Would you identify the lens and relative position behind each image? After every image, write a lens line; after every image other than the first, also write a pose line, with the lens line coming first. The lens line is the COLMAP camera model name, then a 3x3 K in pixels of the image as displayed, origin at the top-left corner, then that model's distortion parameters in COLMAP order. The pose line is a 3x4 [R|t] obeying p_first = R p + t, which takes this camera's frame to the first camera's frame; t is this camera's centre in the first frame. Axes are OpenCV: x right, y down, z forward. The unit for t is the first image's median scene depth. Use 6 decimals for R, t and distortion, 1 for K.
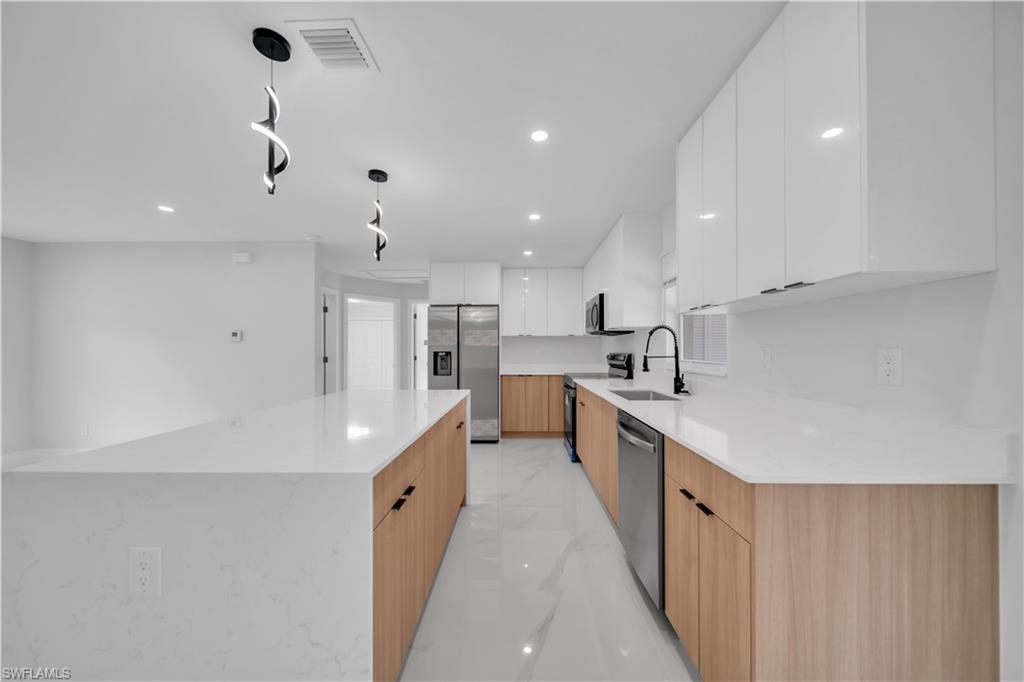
lens RADIAL K [[353.0, 0, 504.0], [0, 353.0, 348.3], [0, 0, 1]] dist [-0.001796, -0.000658]
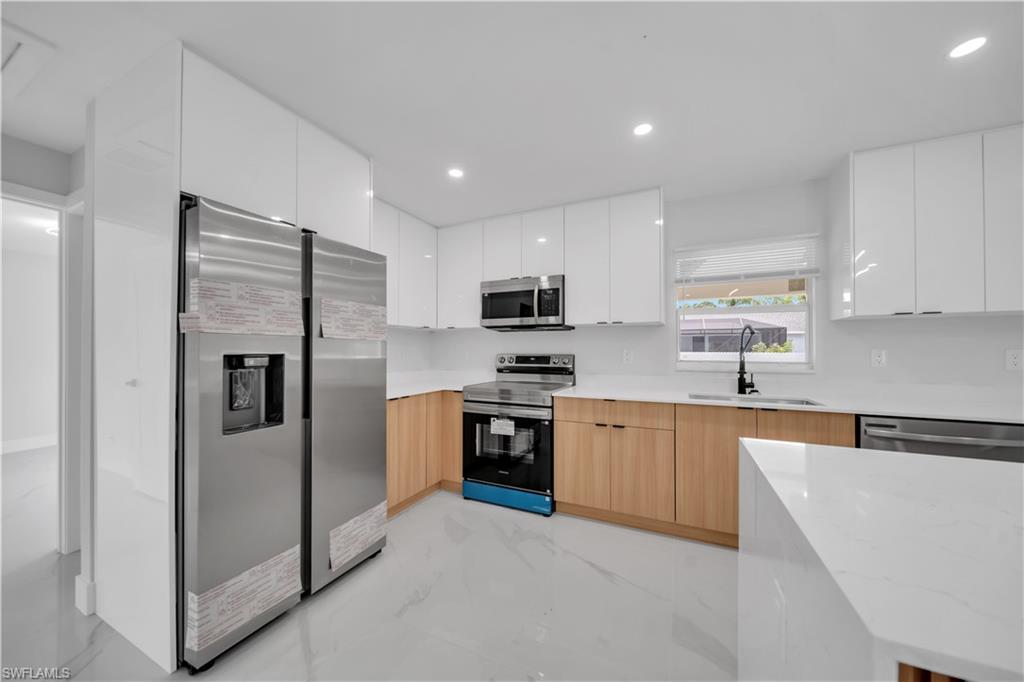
lens RADIAL K [[353.0, 0, 518.0], [0, 353.0, 347.3], [0, 0, 1]] dist [-0.001796, -0.000658]
pose [[0.402151, 0.008642, 0.915533, -0.371916], [-0.001206, 0.999960, -0.008910, 0.005256], [-0.915573, 0.002479, 0.402145, 0.653782]]
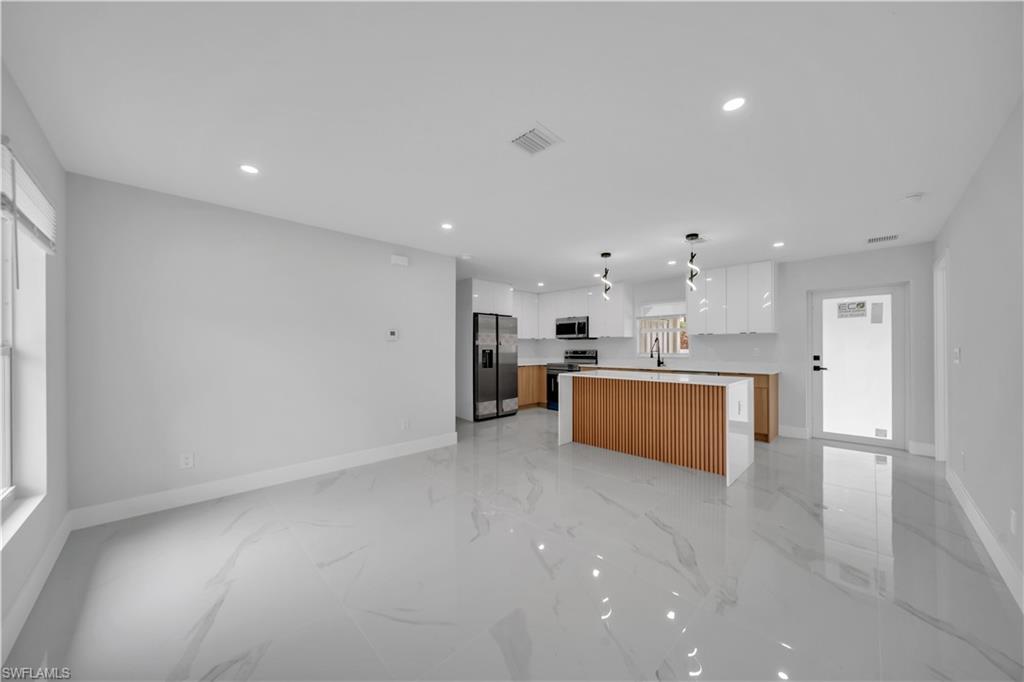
lens RADIAL K [[353.0, 0, 513.1], [0, 353.0, 347.4], [0, 0, 1]] dist [-0.001796, -0.000658]
pose [[0.703765, 0.000851, 0.710432, -1.032487], [0.000571, 0.999998, -0.001764, 0.003172], [-0.710432, 0.001647, 0.703764, 0.018089]]
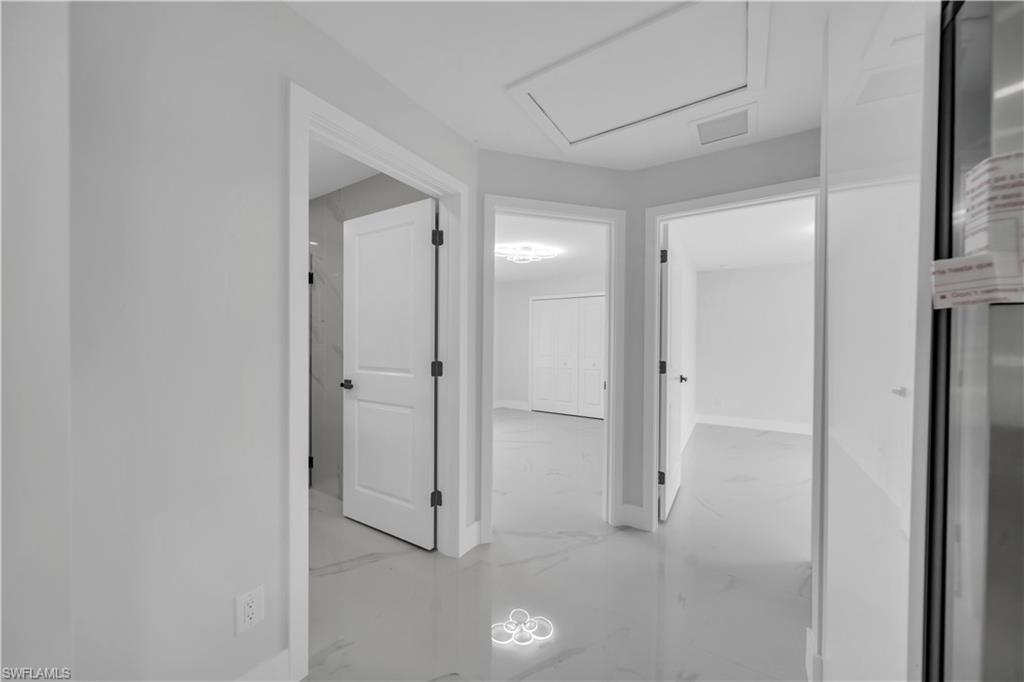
lens RADIAL K [[353.0, 0, 510.5], [0, 353.0, 346.5], [0, 0, 1]] dist [-0.001796, -0.000658]
pose [[0.876969, 0.007114, -0.480495, -0.298216], [-0.005967, 0.999975, 0.003916, 0.007064], [0.480511, -0.000567, 0.876989, 0.827085]]
